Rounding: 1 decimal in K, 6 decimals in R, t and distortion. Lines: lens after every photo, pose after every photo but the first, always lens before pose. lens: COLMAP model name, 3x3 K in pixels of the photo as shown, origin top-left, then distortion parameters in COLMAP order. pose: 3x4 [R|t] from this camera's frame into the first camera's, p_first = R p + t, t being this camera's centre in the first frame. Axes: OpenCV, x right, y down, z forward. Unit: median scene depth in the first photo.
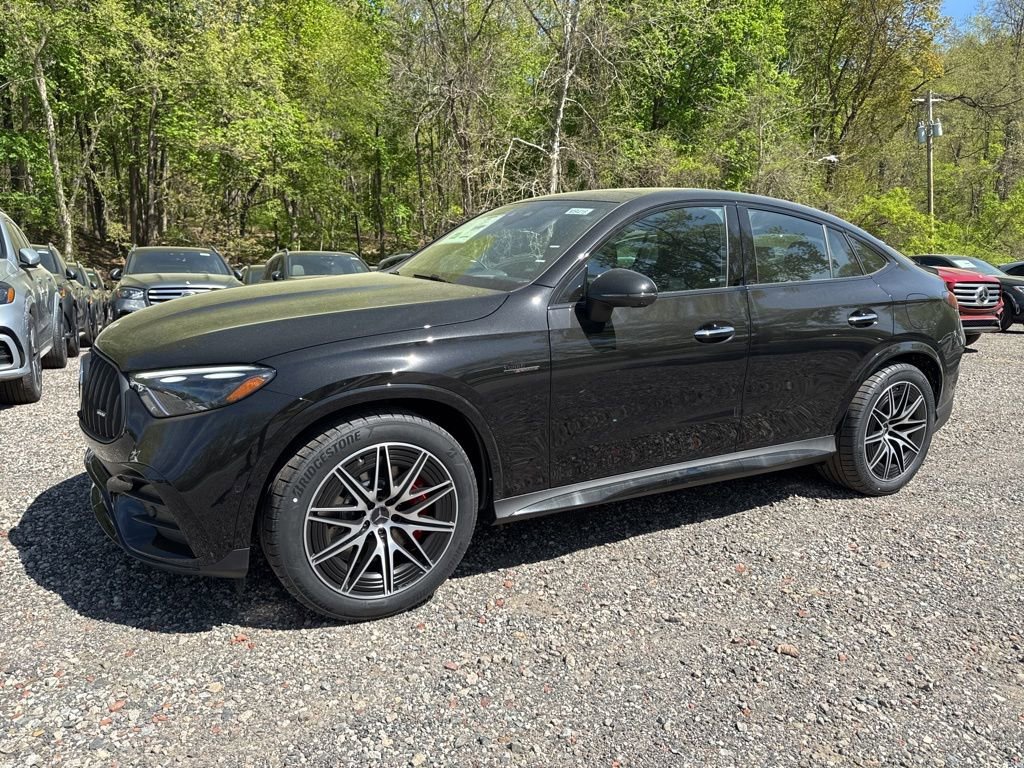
lens RADIAL K [[761.1, 0, 513.8], [0, 761.1, 358.6], [0, 0, 1]] dist [0.028210, -0.040159]
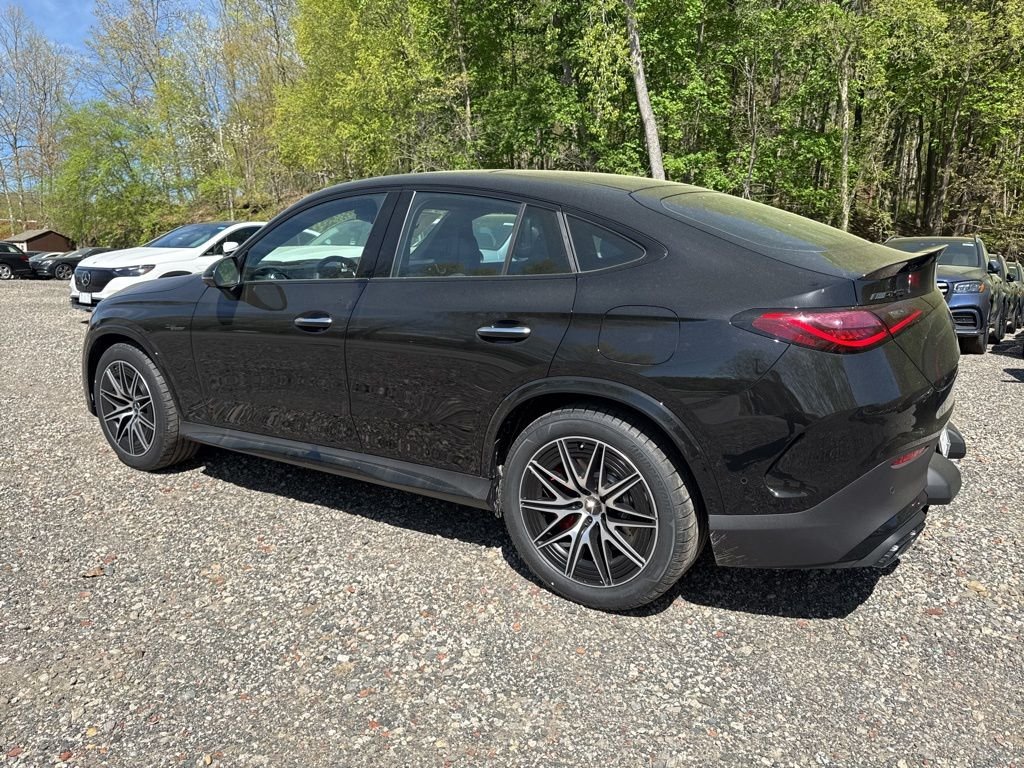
lens RADIAL K [[753.6, 0, 513.2], [0, 753.6, 356.0], [0, 0, 1]] dist [0.065786, -0.078871]
pose [[0.413479, 0.125449, -0.901830, 1.494181], [-0.113896, 0.989810, 0.085467, -0.122823], [0.903362, 0.067376, 0.423554, 0.953838]]
